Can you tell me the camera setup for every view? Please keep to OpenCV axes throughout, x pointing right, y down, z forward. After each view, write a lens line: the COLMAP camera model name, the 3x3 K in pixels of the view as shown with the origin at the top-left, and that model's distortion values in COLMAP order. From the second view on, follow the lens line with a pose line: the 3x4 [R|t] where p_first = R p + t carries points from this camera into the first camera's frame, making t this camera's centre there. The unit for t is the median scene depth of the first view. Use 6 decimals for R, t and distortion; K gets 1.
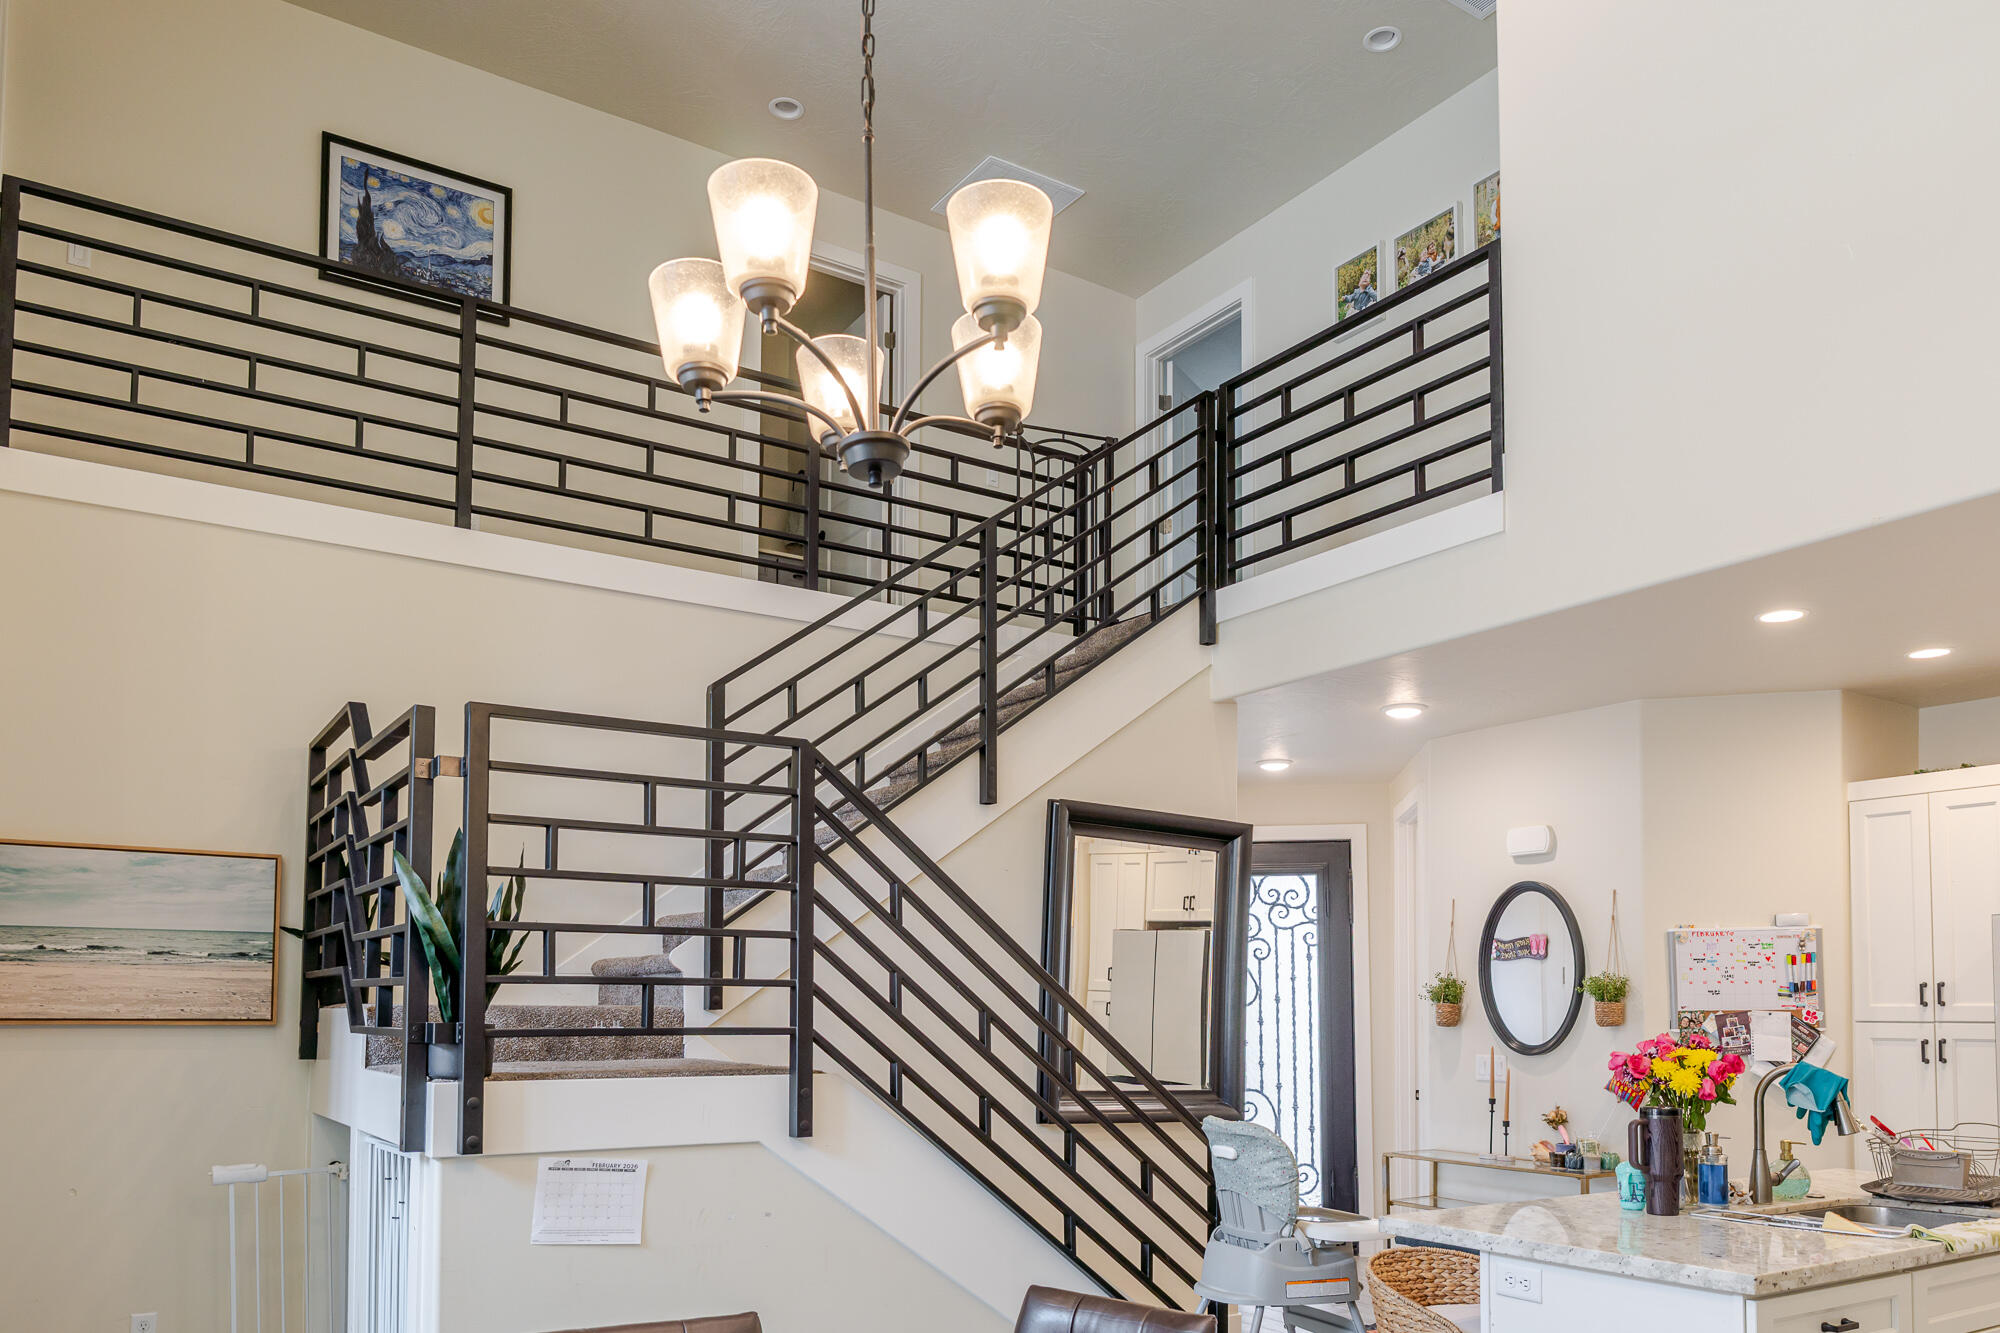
lens RADIAL K [[1455.3, 0, 989.3], [0, 1455.3, 936.1], [0, 0, 1]] dist [-0.004494, 0.008751]
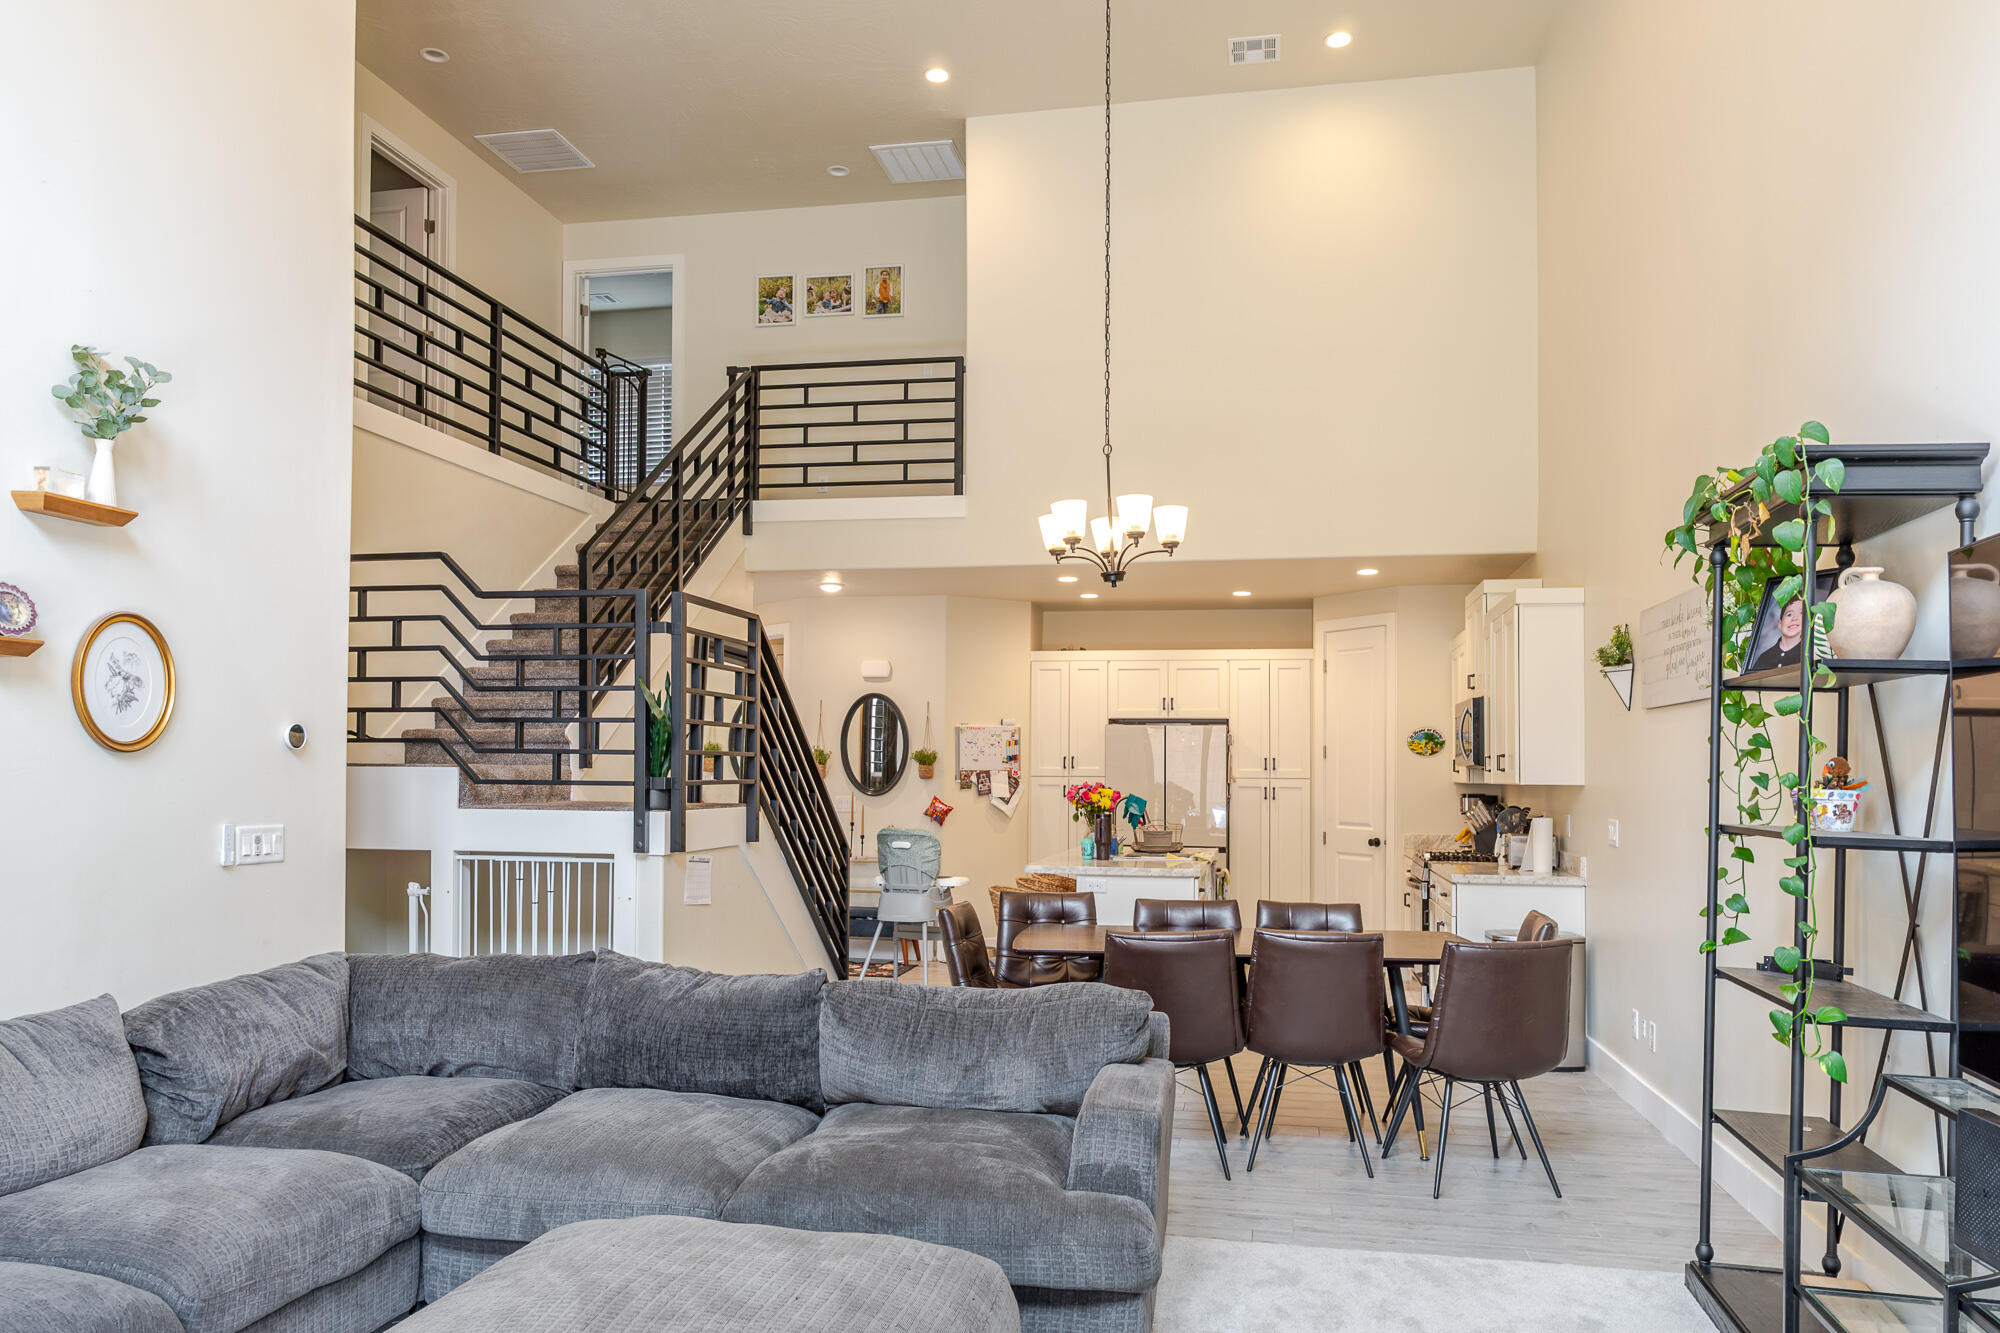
lens RADIAL K [[1455.3, 0, 985.0], [0, 1455.3, 764.6], [0, 0, 1]] dist [-0.004494, 0.008751]
pose [[0.698516, 0.004815, 0.715578, -1.345053], [-0.040881, 0.998613, 0.033187, -0.029062], [-0.714425, -0.052435, 0.697744, -0.484067]]
